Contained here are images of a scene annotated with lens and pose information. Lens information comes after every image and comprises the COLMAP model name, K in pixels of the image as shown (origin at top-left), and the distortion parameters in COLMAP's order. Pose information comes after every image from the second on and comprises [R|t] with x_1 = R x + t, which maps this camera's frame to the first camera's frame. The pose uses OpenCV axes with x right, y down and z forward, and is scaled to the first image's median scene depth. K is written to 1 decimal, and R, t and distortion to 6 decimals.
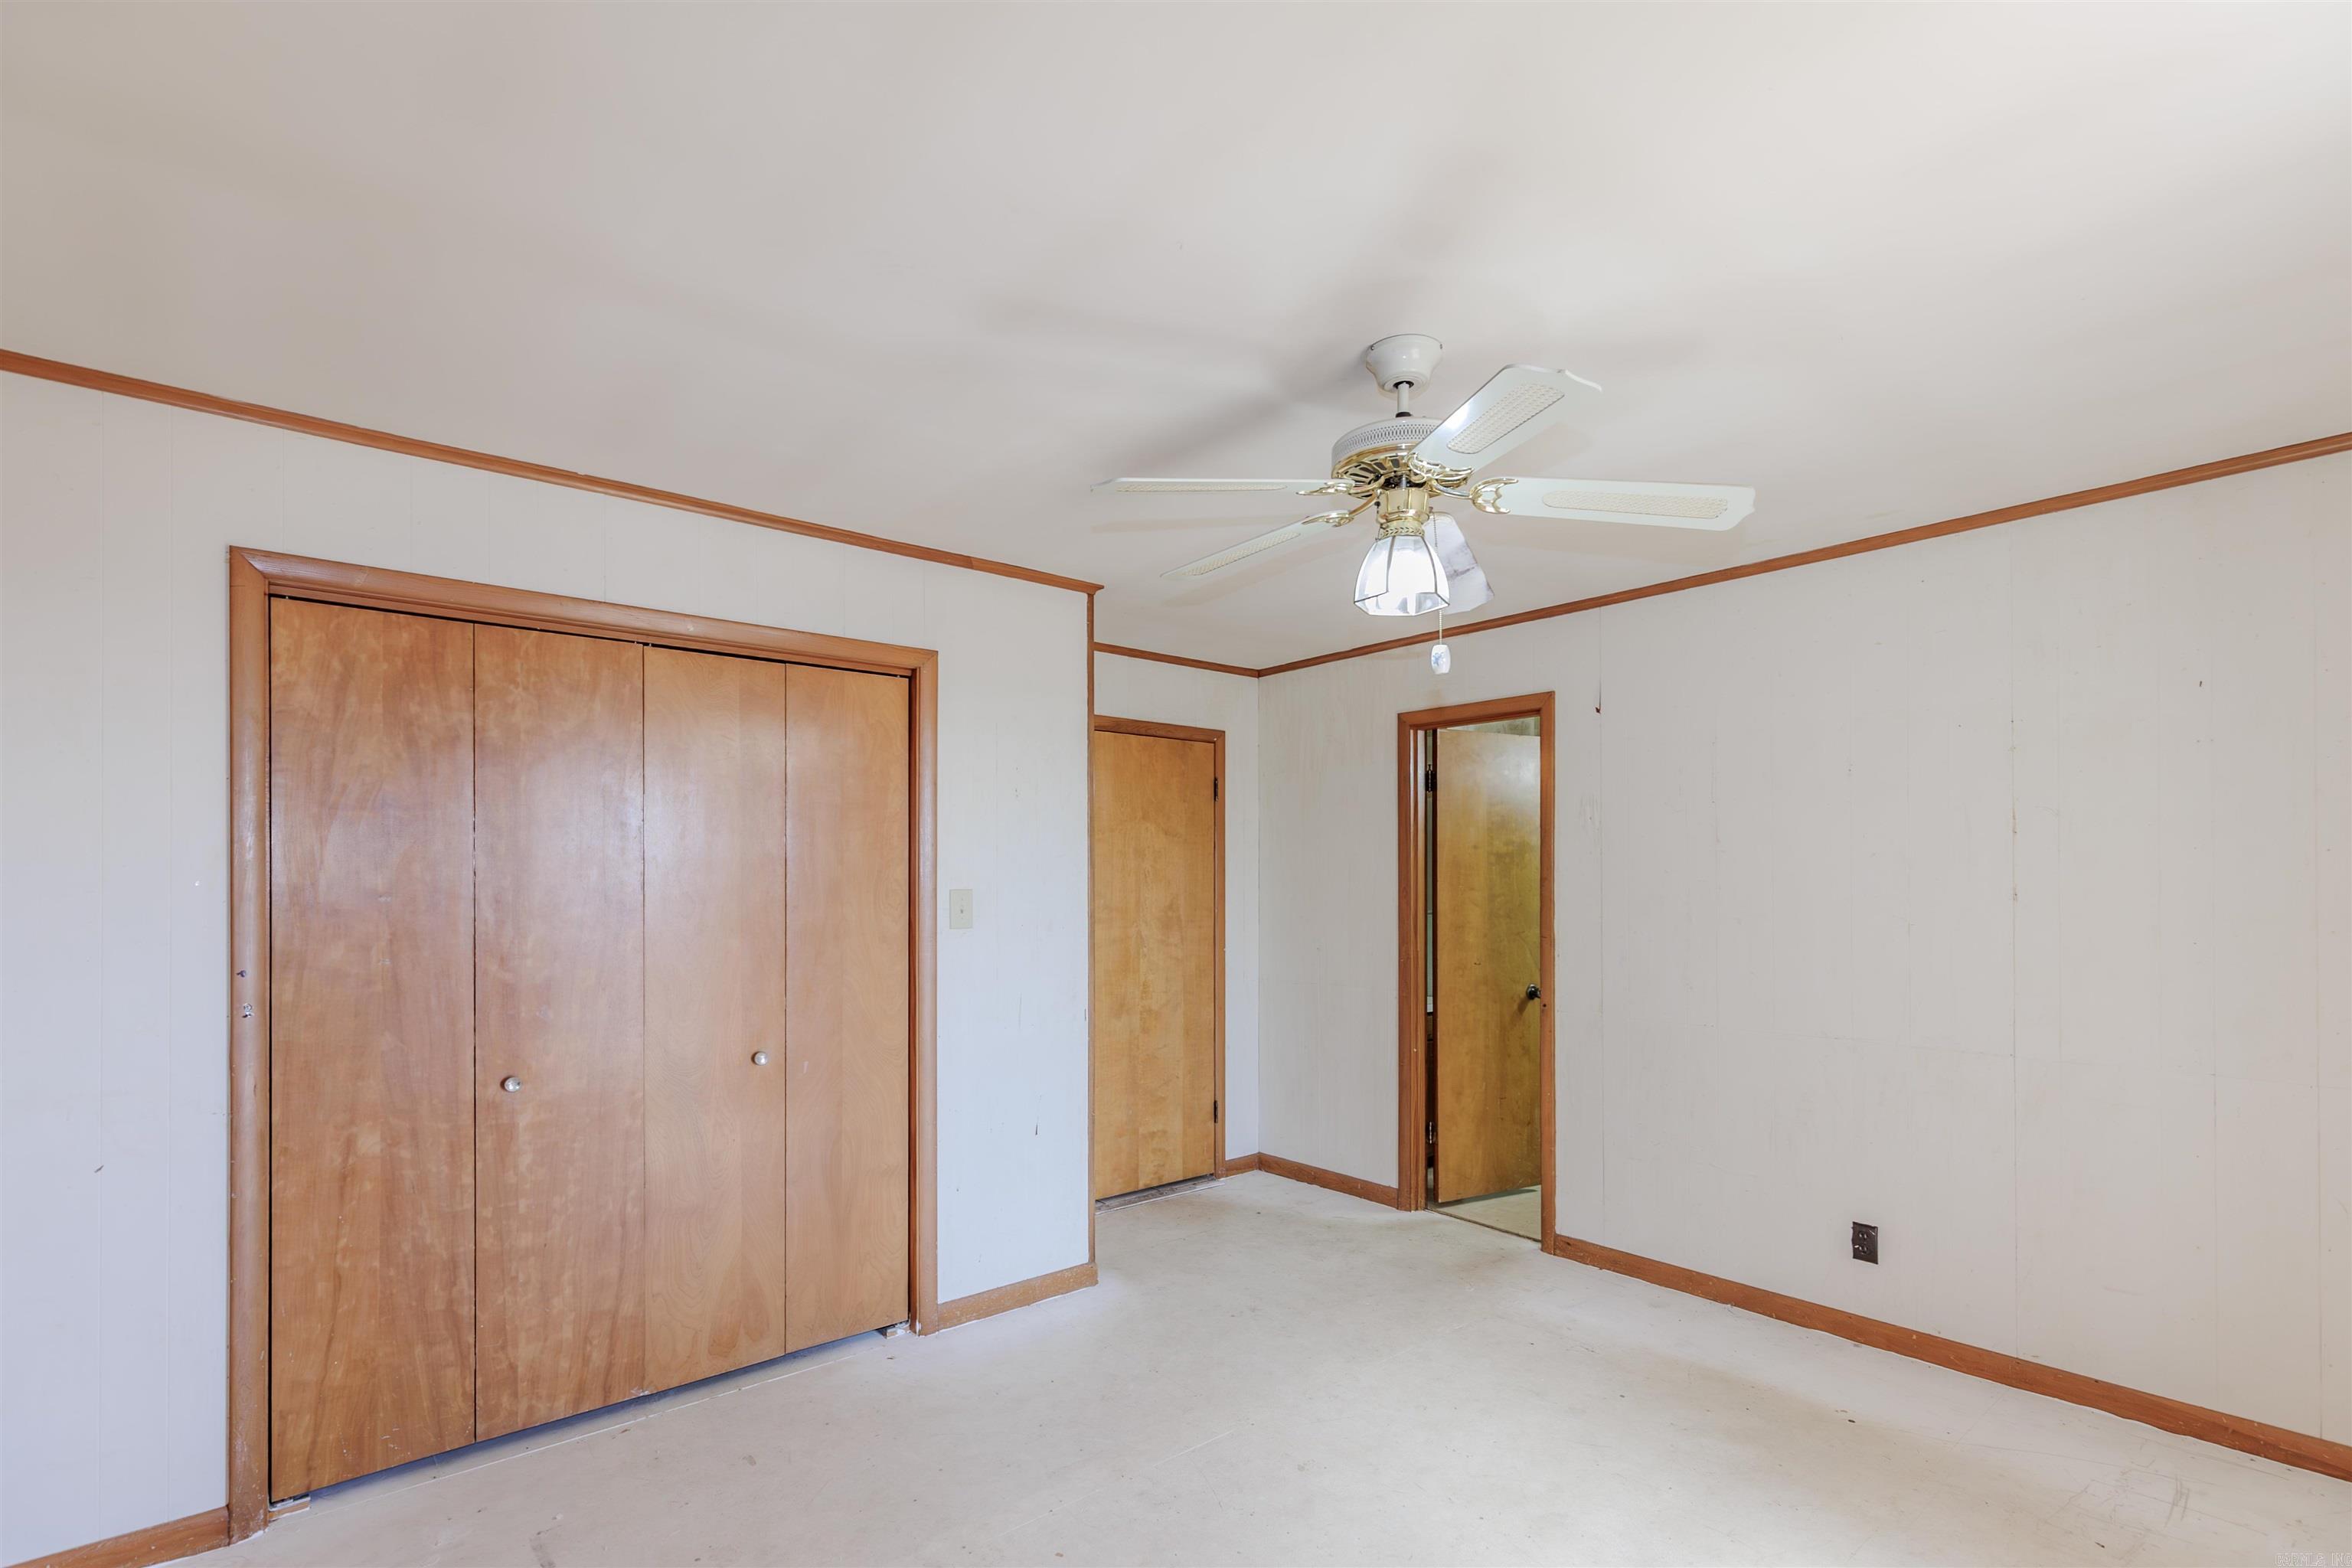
lens RADIAL K [[1075.9, 0, 1175.4], [0, 1075.9, 879.6], [0, 0, 1]] dist [-0.002346, -0.000453]
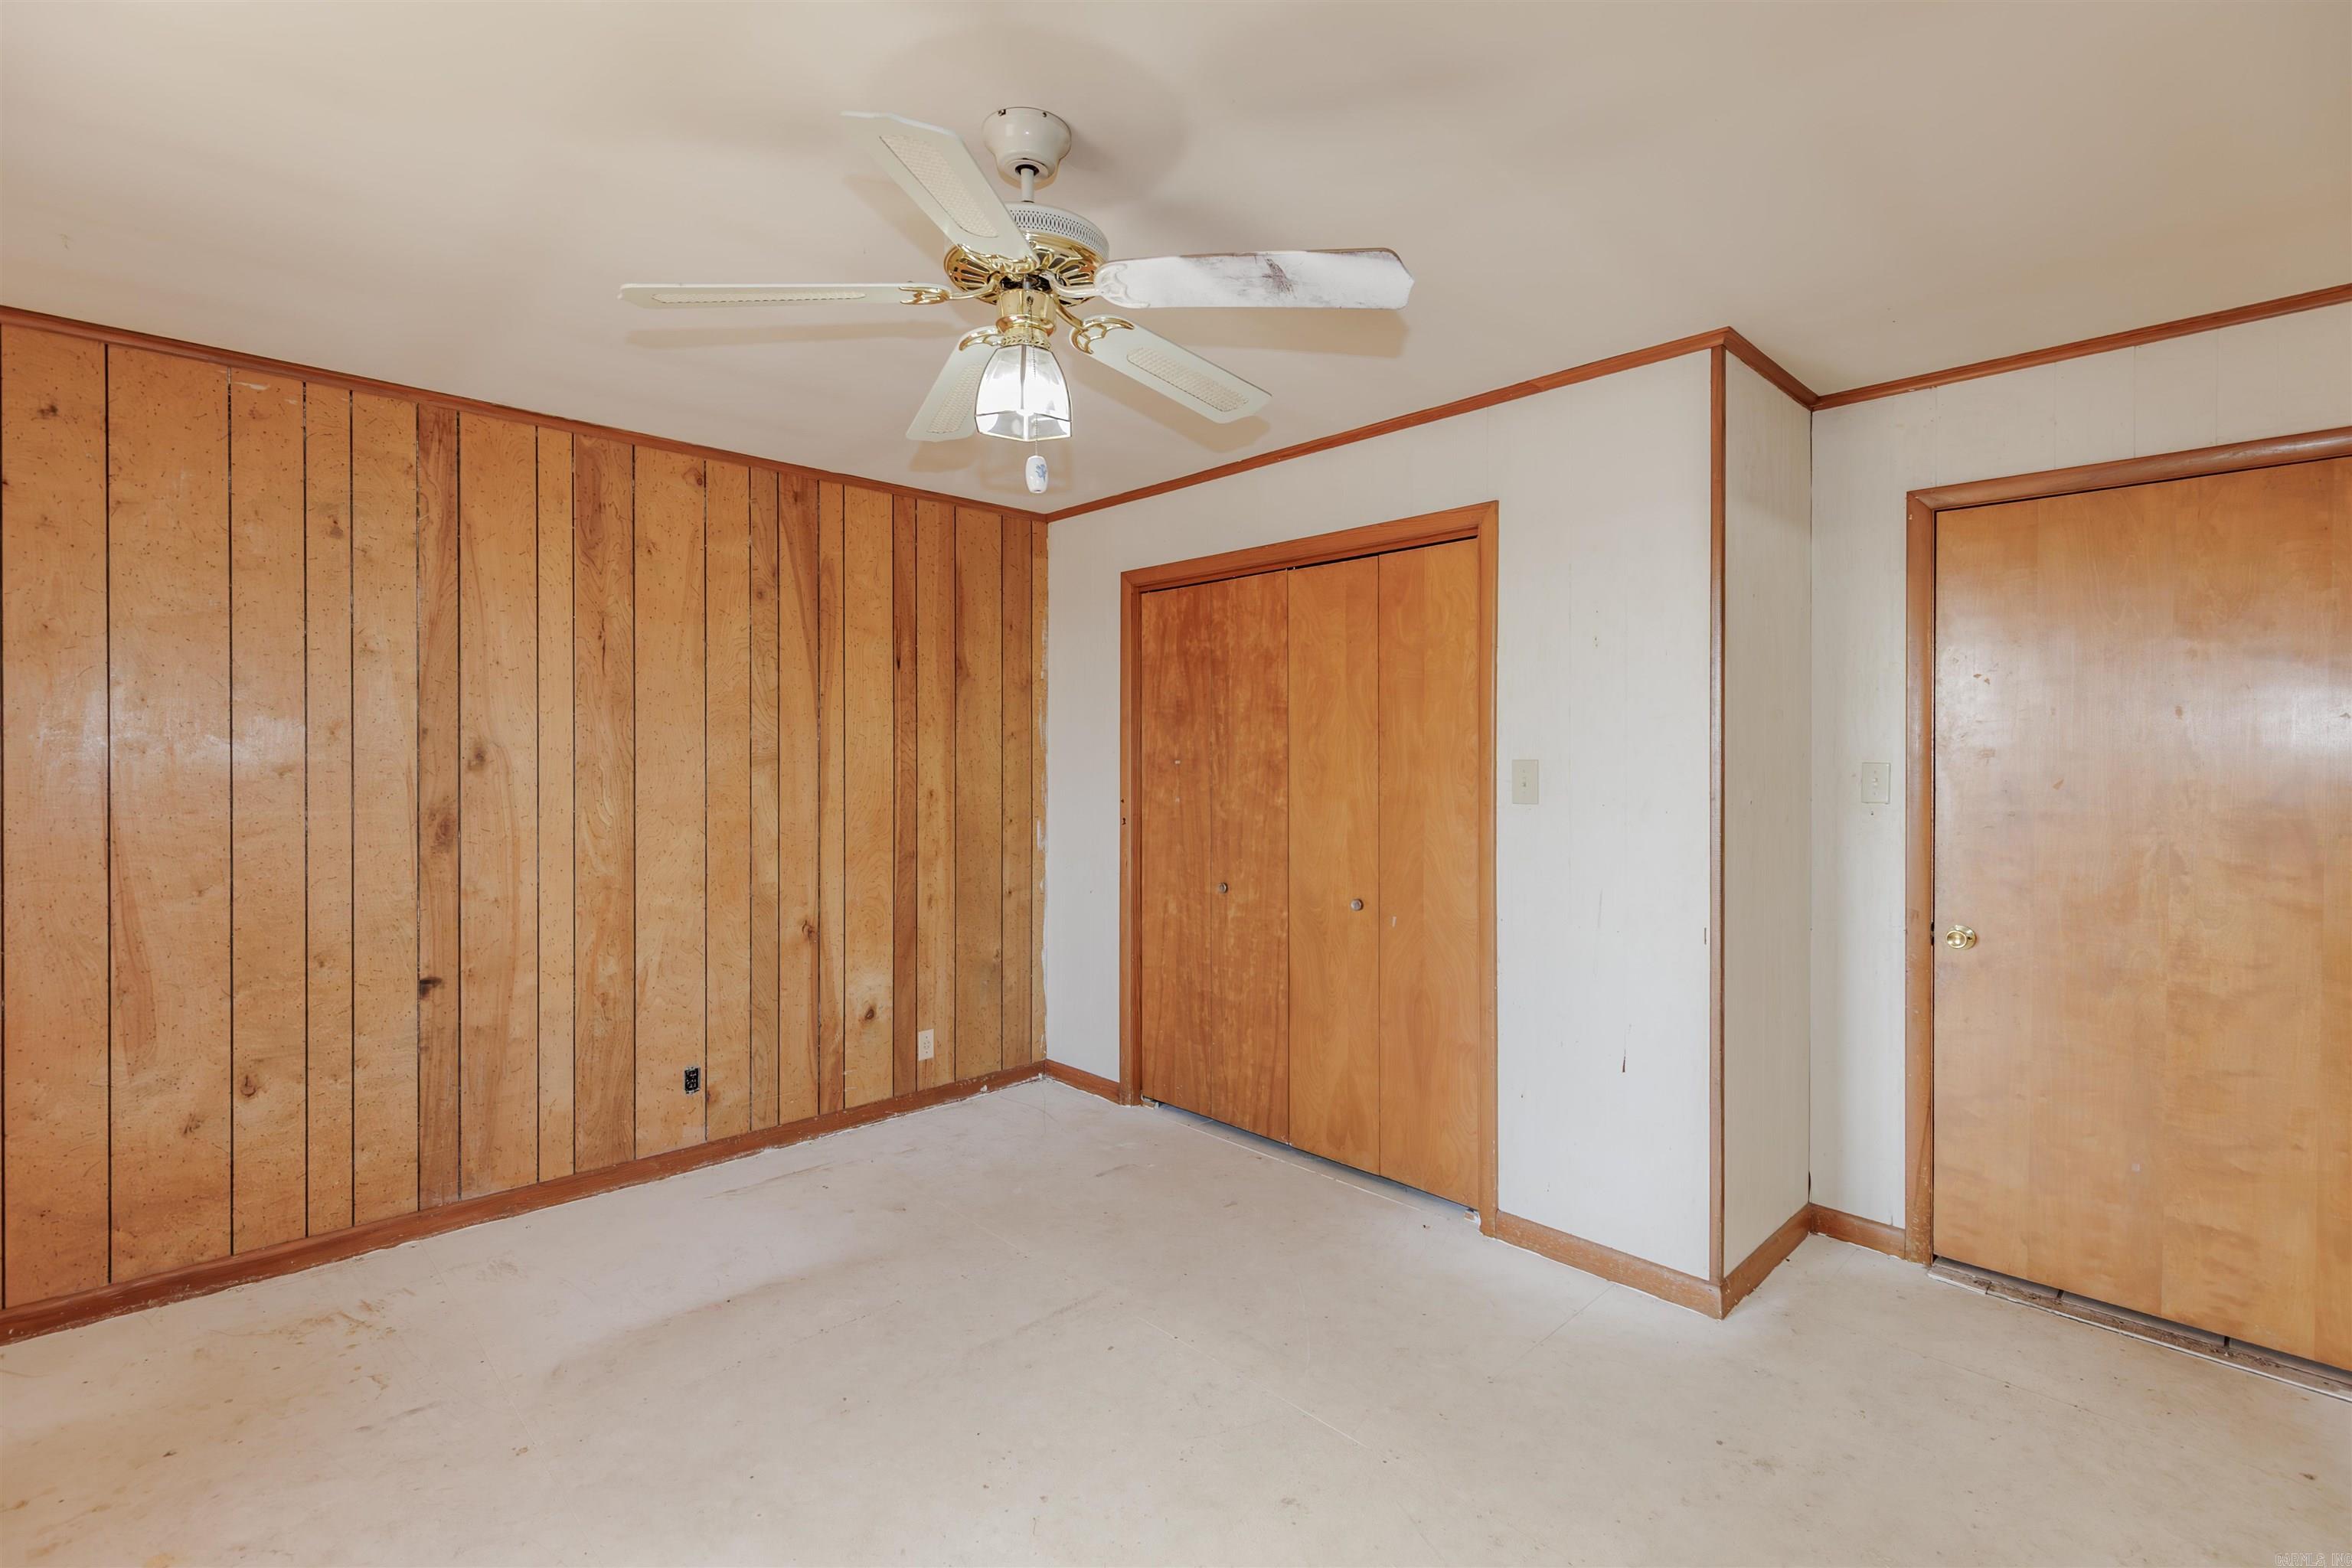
lens RADIAL K [[1067.8, 0, 1175.6], [0, 1067.8, 755.2], [0, 0, 1]] dist [0.002628, 0.000223]
pose [[0.065750, 0.003178, -0.997831, 0.824901], [0.001621, 0.999993, 0.003292, 0.002394], [0.997835, -0.001834, 0.065744, 0.813928]]
